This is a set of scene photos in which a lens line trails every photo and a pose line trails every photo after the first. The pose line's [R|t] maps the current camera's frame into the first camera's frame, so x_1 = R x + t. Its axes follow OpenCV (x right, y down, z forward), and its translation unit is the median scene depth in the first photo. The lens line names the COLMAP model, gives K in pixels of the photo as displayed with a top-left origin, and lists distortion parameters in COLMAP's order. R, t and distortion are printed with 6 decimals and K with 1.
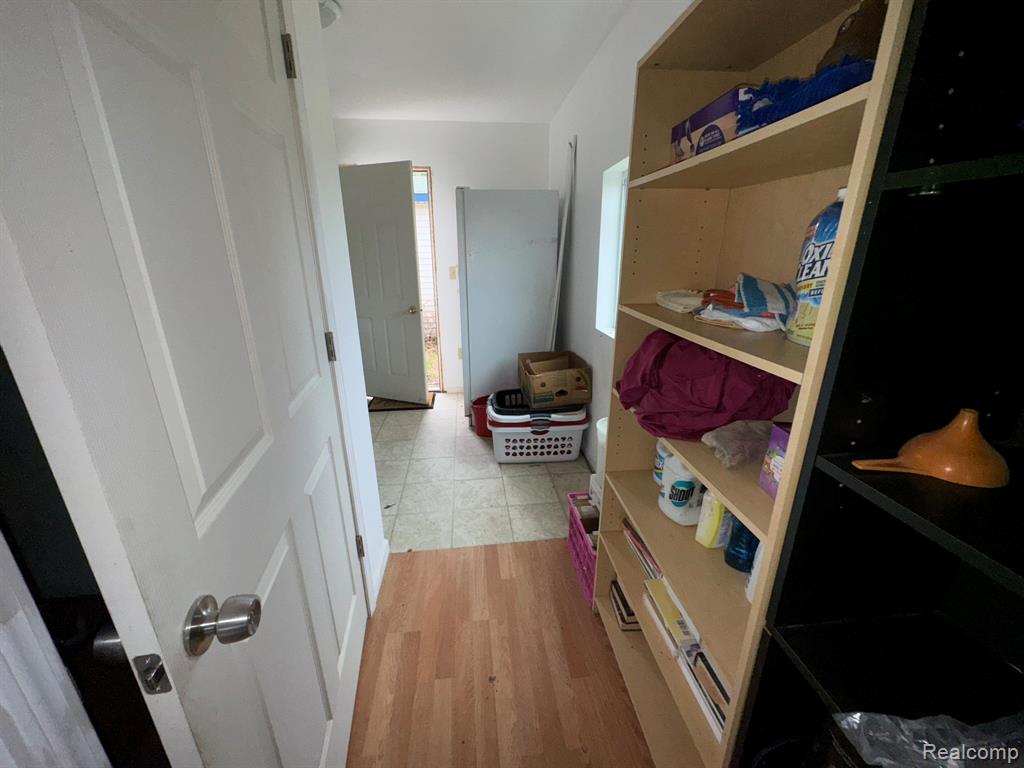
lens RADIAL K [[408.2, 0, 513.3], [0, 408.2, 386.2], [0, 0, 1]] dist [0.000630, 0.000203]
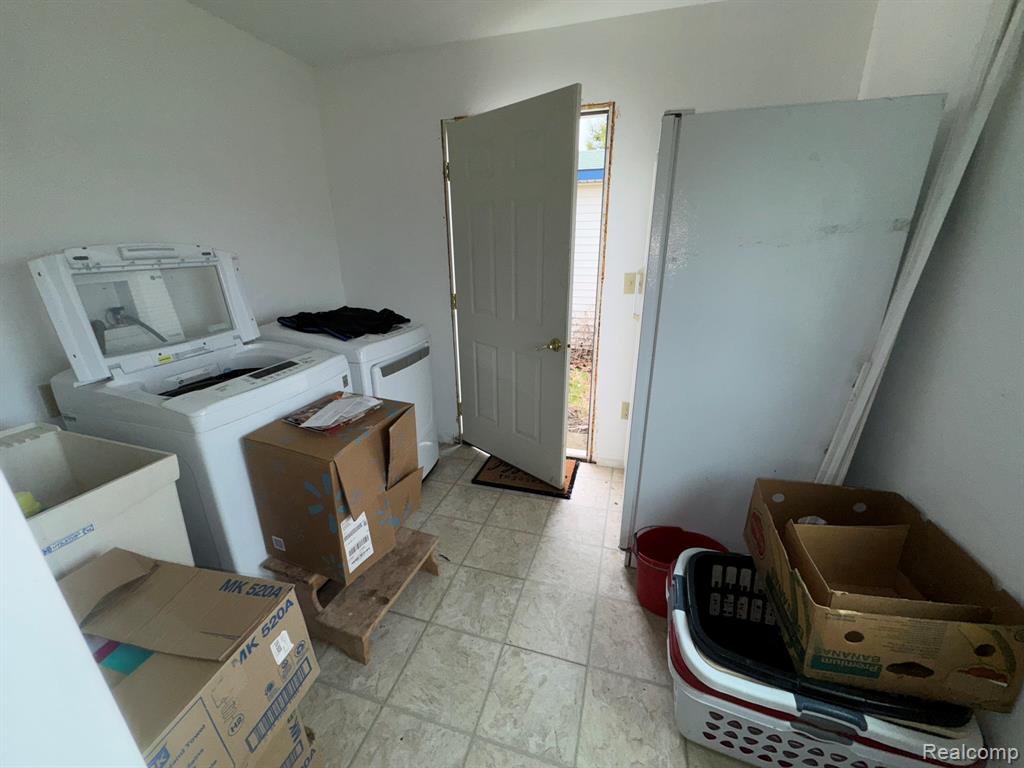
lens RADIAL K [[408.2, 0, 507.9], [0, 408.2, 383.3], [0, 0, 1]] dist [0.000630, 0.000203]
pose [[0.914682, 0.127789, -0.383441, -0.069072], [-0.119873, 0.991788, 0.044580, -0.147421], [0.385989, 0.005187, 0.922489, 0.407507]]
